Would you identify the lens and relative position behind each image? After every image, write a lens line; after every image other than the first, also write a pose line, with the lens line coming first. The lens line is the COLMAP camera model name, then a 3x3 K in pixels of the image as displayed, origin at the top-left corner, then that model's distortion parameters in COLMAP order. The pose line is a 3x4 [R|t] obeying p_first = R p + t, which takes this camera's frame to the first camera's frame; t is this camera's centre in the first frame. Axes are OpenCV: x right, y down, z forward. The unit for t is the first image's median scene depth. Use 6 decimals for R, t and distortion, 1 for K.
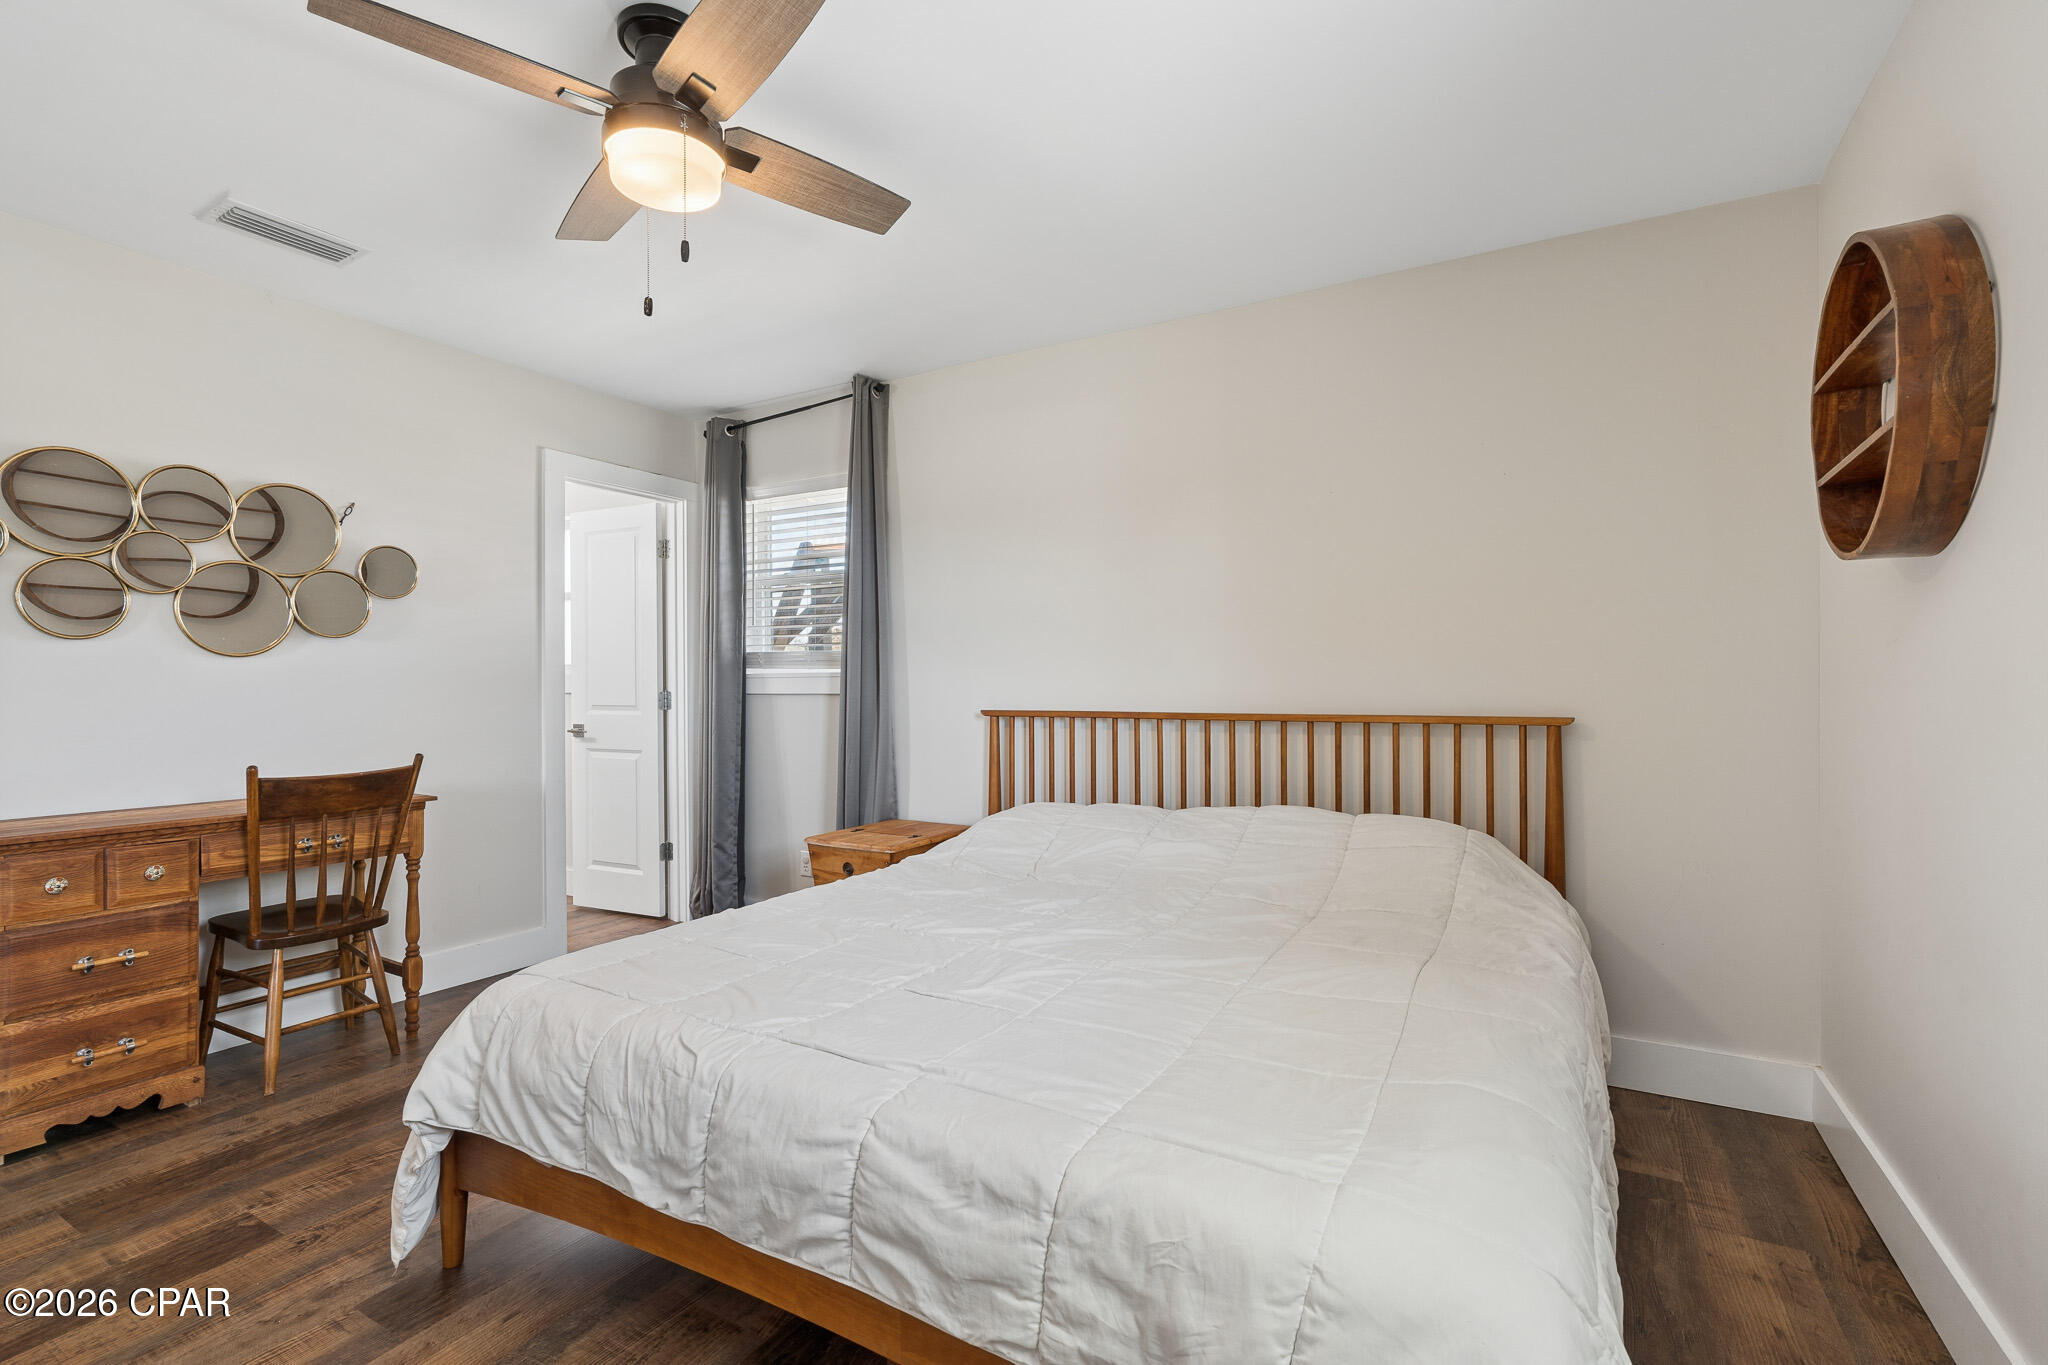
lens RADIAL K [[912.5, 0, 1020.9], [0, 912.5, 675.6], [0, 0, 1]] dist [-0.002702, -0.000327]
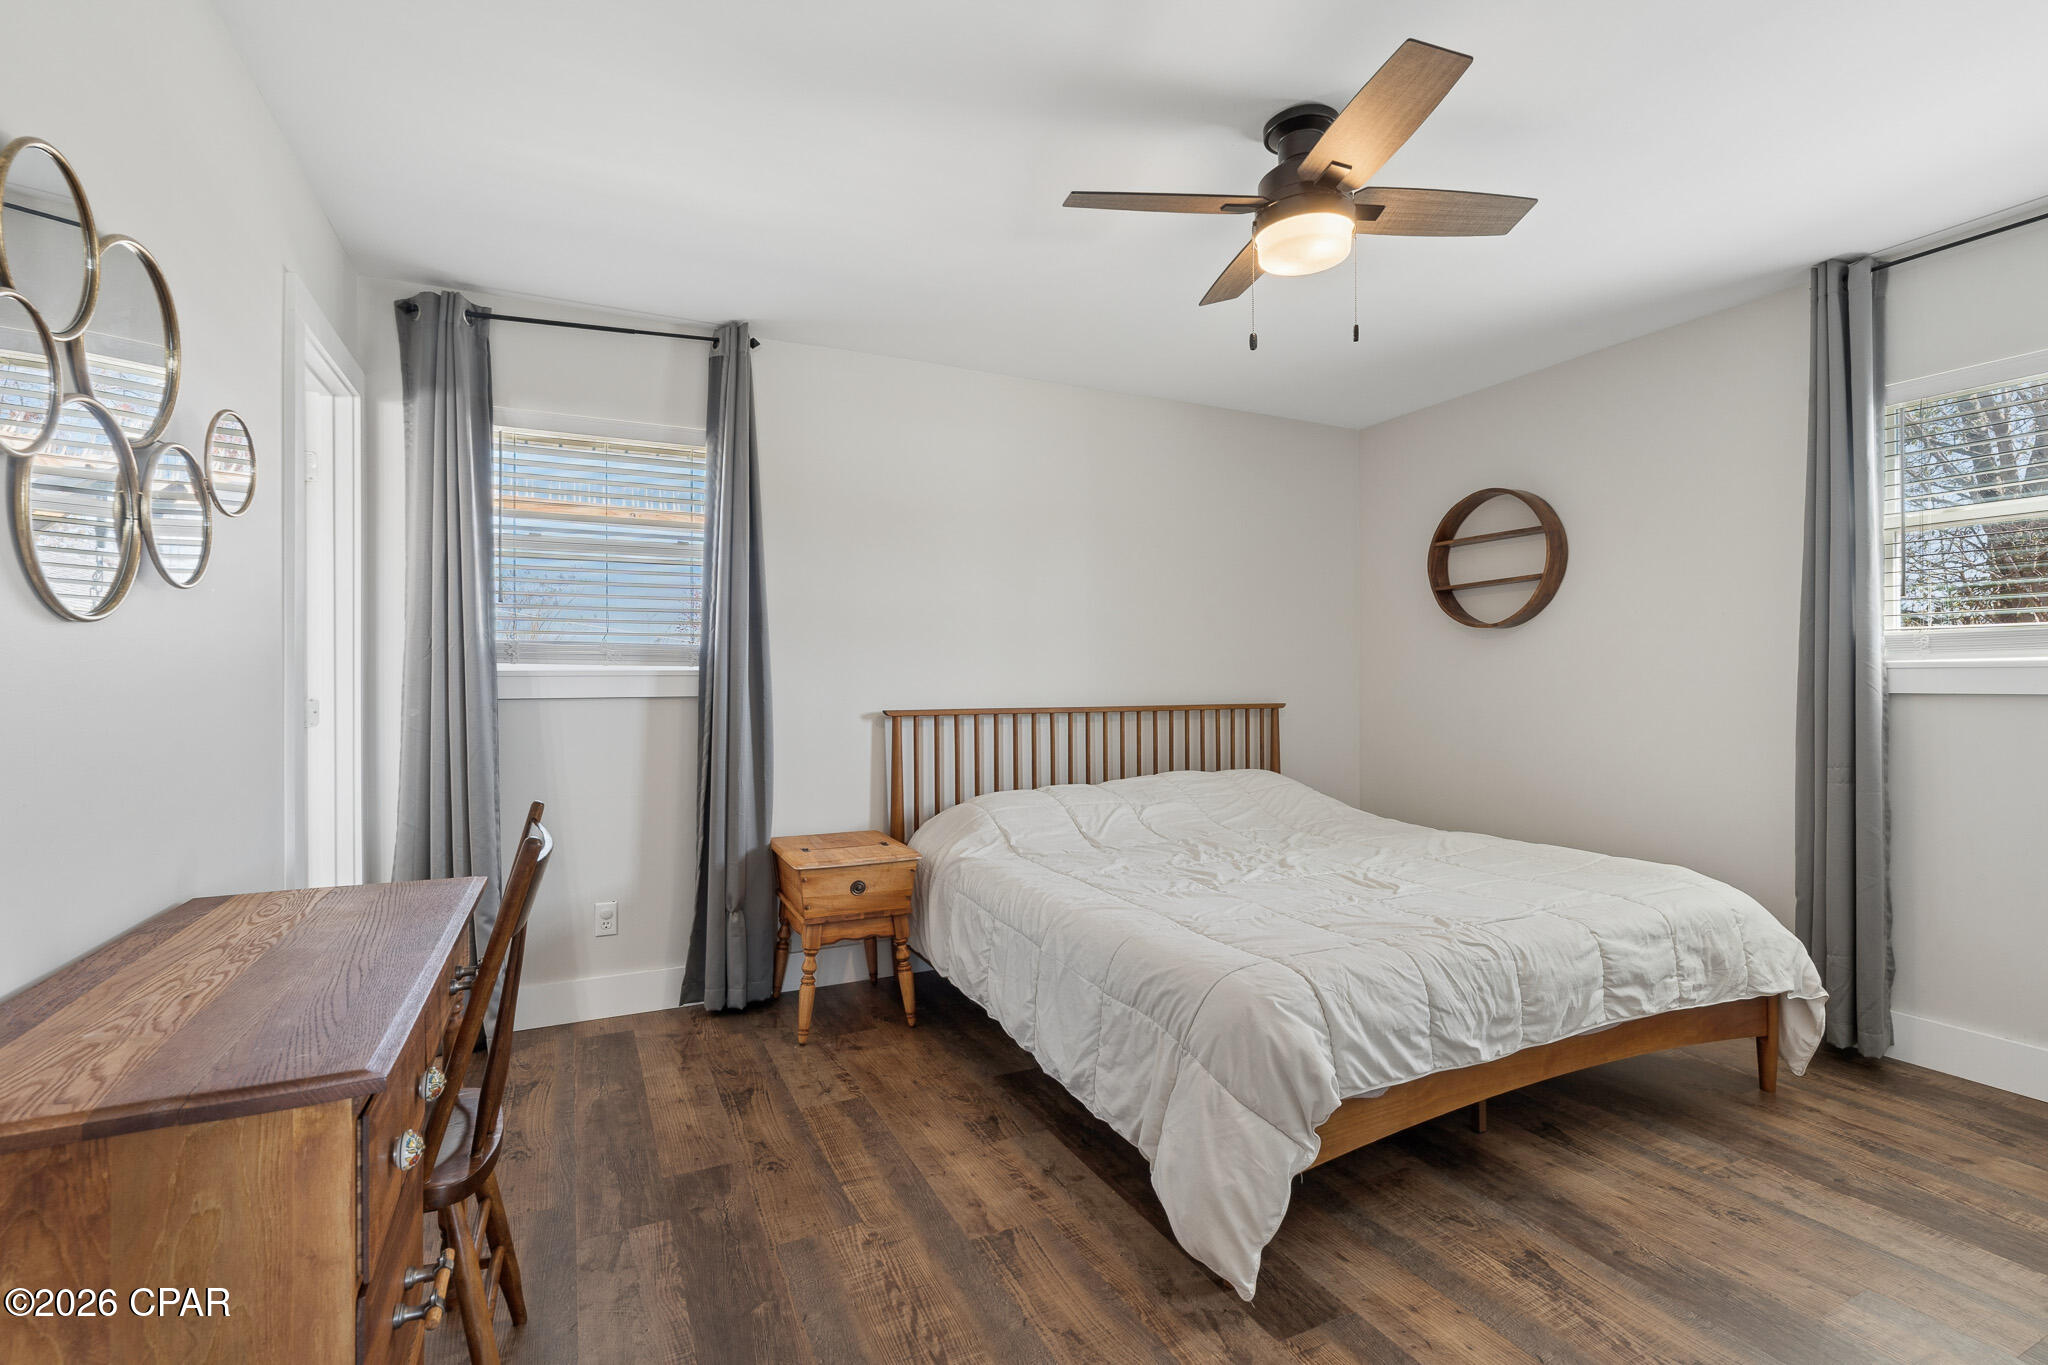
lens RADIAL K [[926.3, 0, 1017.5], [0, 926.3, 669.5], [0, 0, 1]] dist [-0.003437, -0.000202]
pose [[0.559168, 0.011256, 0.828978, -1.126847], [-0.004666, 0.999935, -0.010430, 0.004139], [-0.829041, 0.001965, 0.559184, 0.459807]]
